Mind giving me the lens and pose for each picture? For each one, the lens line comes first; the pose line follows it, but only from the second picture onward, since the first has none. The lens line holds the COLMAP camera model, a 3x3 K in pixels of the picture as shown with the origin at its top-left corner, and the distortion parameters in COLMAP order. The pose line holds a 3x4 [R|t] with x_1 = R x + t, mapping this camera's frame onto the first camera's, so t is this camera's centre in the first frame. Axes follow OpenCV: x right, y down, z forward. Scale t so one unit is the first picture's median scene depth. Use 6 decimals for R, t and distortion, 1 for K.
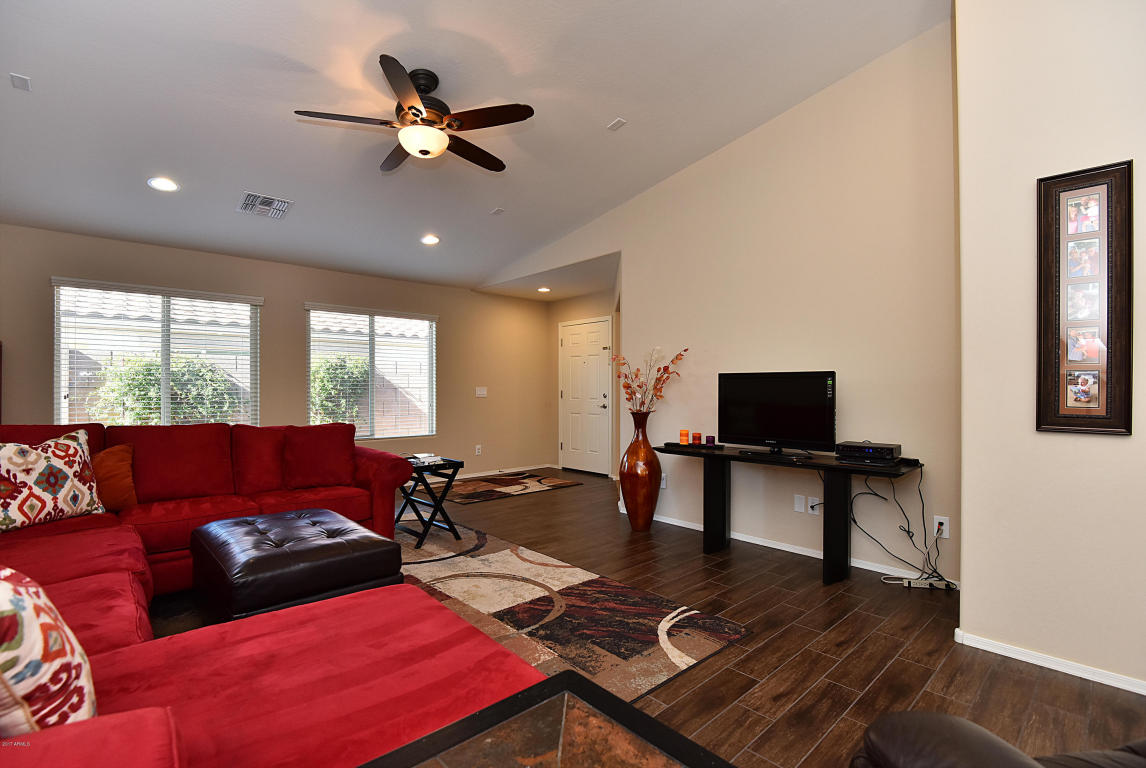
lens RADIAL K [[526.5, 0, 568.7], [0, 526.5, 385.6], [0, 0, 1]] dist [-0.010087, -0.002161]
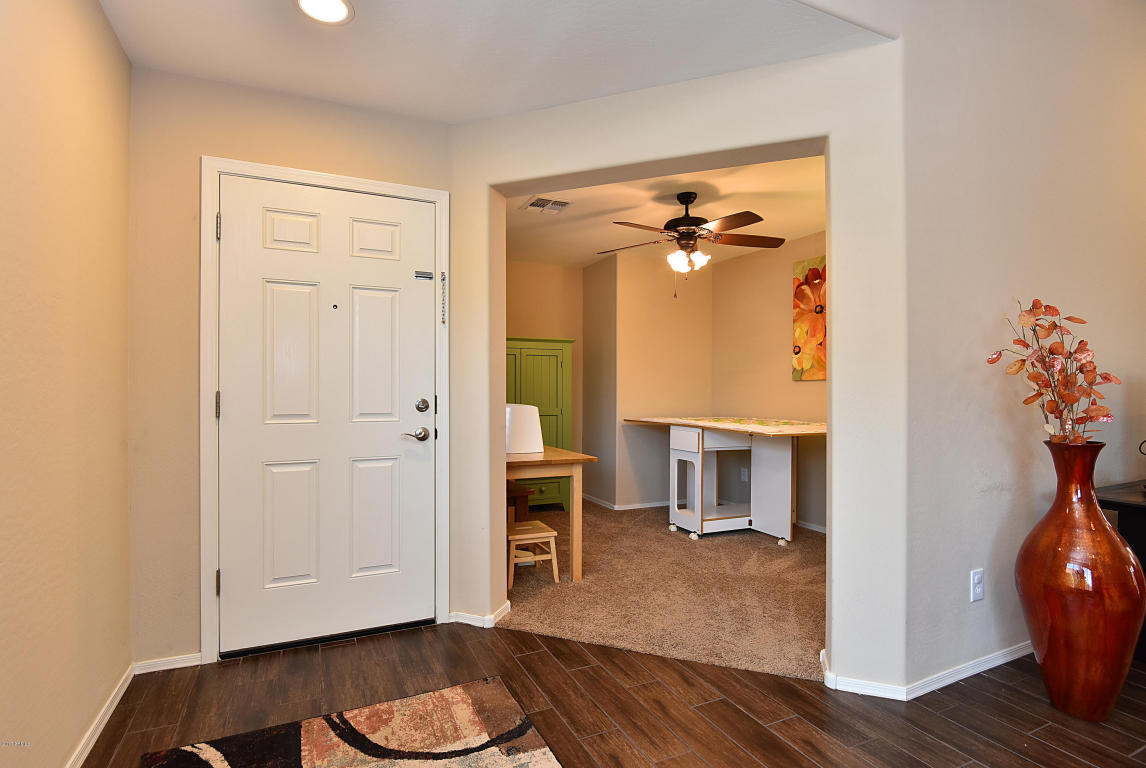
lens RADIAL K [[526.5, 0, 572.6], [0, 526.5, 386.1], [0, 0, 1]] dist [-0.010087, -0.002161]
pose [[0.319779, 0.006683, 0.947469, -0.612861], [-0.004780, 0.999974, -0.005440, 0.017449], [-0.947480, -0.002789, 0.319802, 1.984382]]
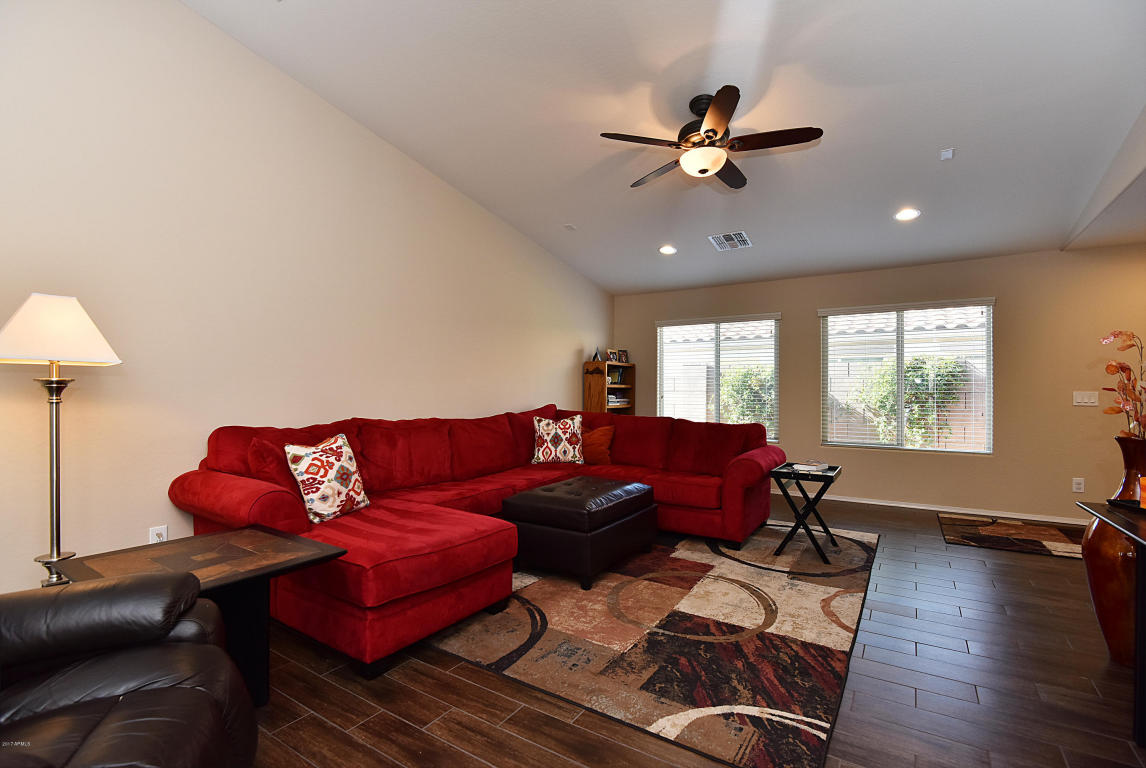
lens RADIAL K [[526.5, 0, 571.5], [0, 526.5, 389.9], [0, 0, 1]] dist [-0.010087, -0.002161]
pose [[0.252770, -0.003783, -0.967519, 0.778720], [0.001325, 0.999993, -0.003564, 0.006835], [0.967526, -0.000381, 0.252773, 0.532774]]
